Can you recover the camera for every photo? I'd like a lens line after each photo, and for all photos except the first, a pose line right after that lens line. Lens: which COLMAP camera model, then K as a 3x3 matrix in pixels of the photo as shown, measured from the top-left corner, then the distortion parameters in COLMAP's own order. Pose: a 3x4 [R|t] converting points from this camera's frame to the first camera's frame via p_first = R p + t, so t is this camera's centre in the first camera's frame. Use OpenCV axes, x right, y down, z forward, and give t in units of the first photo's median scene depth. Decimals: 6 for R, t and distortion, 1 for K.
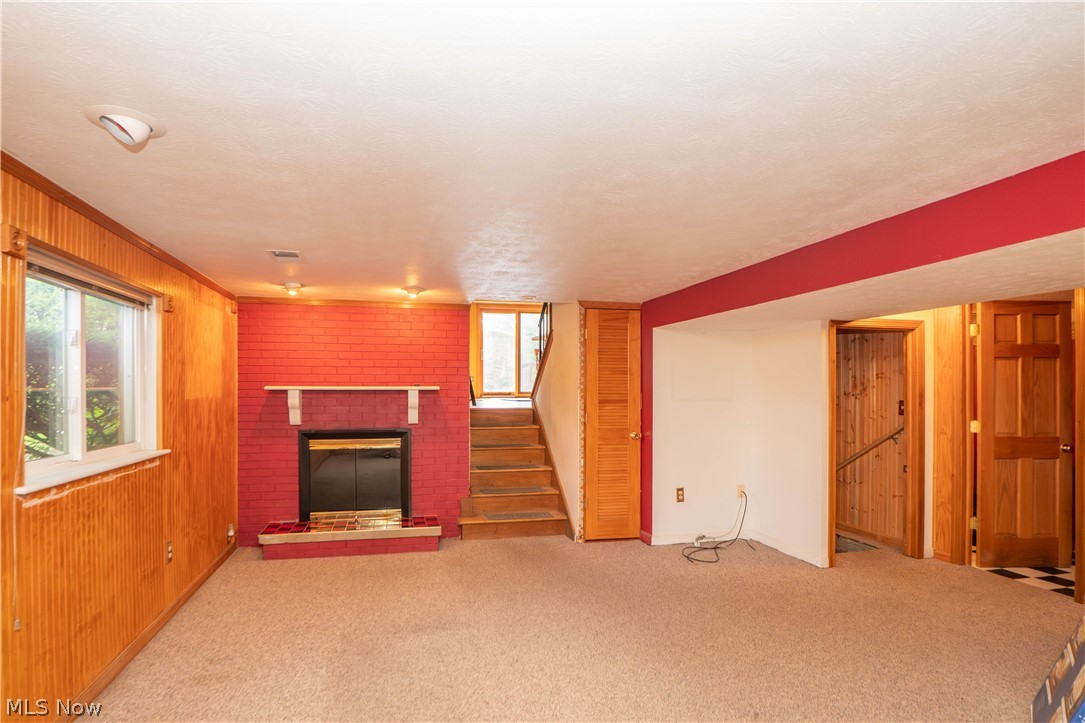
lens RADIAL K [[548.7, 0, 528.0], [0, 548.7, 387.6], [0, 0, 1]] dist [-0.048036, 0.000550]
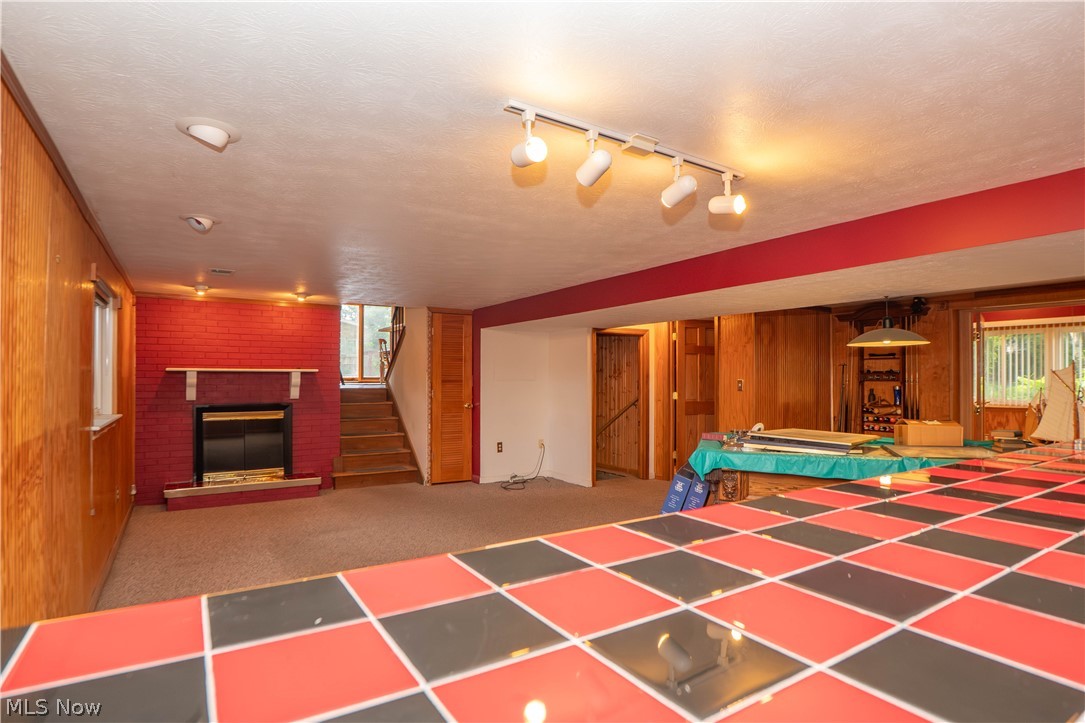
lens RADIAL K [[548.7, 0, 528.0], [0, 548.7, 387.6], [0, 0, 1]] dist [-0.048036, 0.000550]
pose [[0.953890, -0.001373, 0.300155, -0.075695], [-0.004618, 0.999804, 0.019250, 0.014082], [-0.300122, -0.019748, 0.953696, -0.365733]]
